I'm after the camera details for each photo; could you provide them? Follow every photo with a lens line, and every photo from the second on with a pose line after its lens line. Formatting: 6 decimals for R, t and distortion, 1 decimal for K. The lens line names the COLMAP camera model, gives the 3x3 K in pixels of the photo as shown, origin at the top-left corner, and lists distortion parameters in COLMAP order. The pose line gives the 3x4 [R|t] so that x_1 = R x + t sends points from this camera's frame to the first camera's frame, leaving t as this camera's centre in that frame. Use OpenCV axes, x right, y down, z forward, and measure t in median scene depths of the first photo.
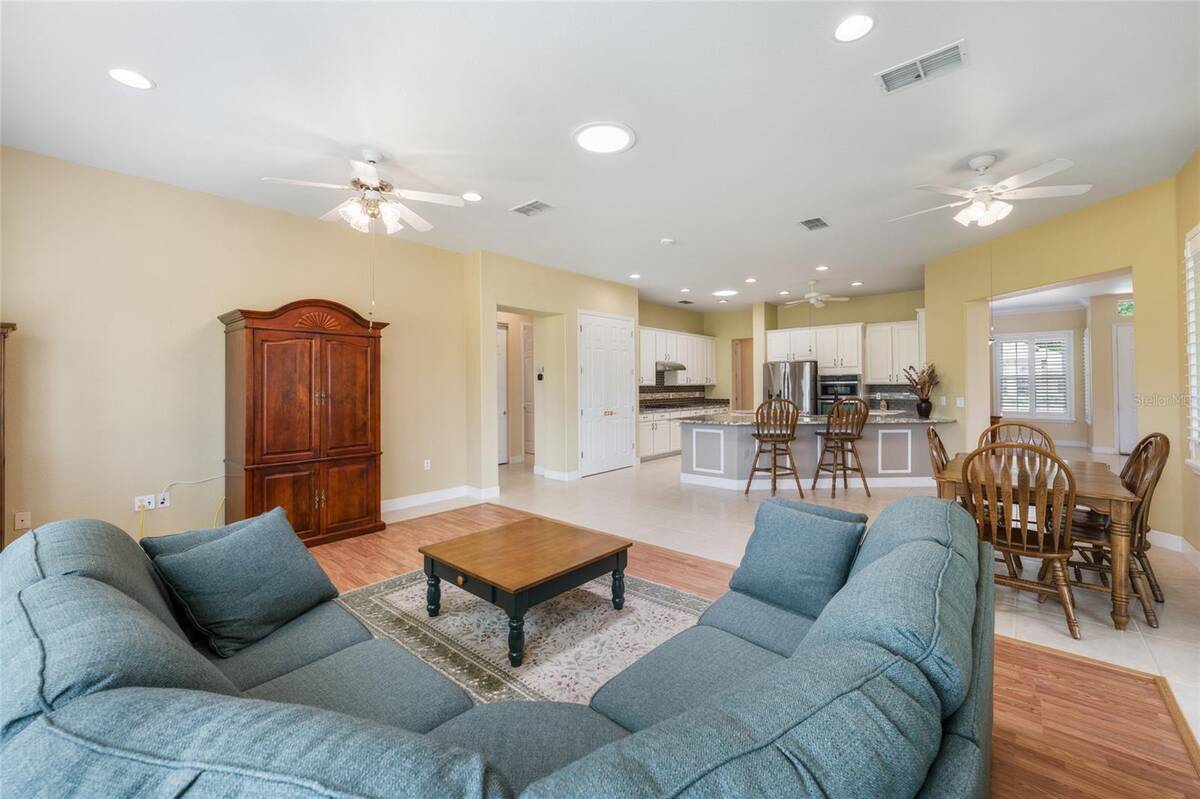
lens RADIAL K [[480.8, 0, 605.8], [0, 480.8, 384.7], [0, 0, 1]] dist [0.003817, 0.000364]
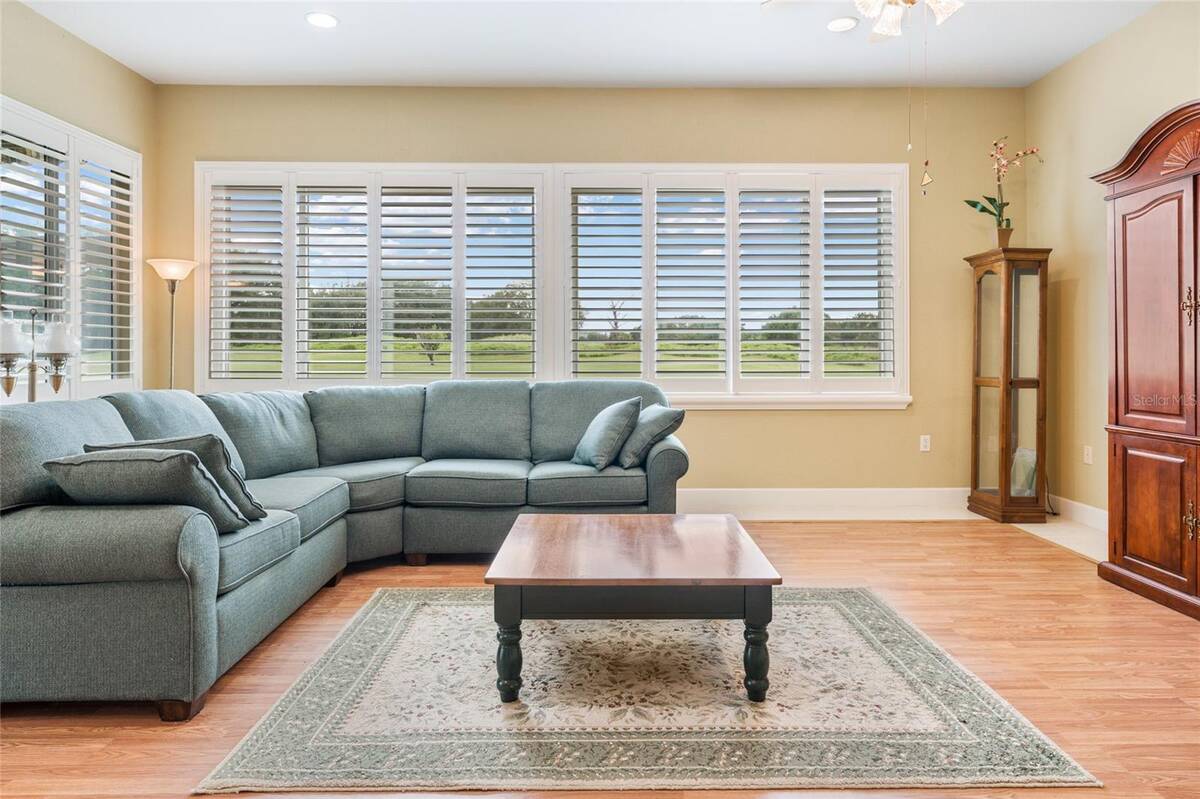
lens RADIAL K [[734.3, 0, 609.1], [0, 734.3, 360.7], [0, 0, 1]] dist [-0.003722, 0.000526]
pose [[-0.749932, 0.009636, -0.661445, 0.157469], [0.004047, 0.999942, 0.009980, 0.032594], [0.661503, 0.004807, -0.749927, 0.564273]]
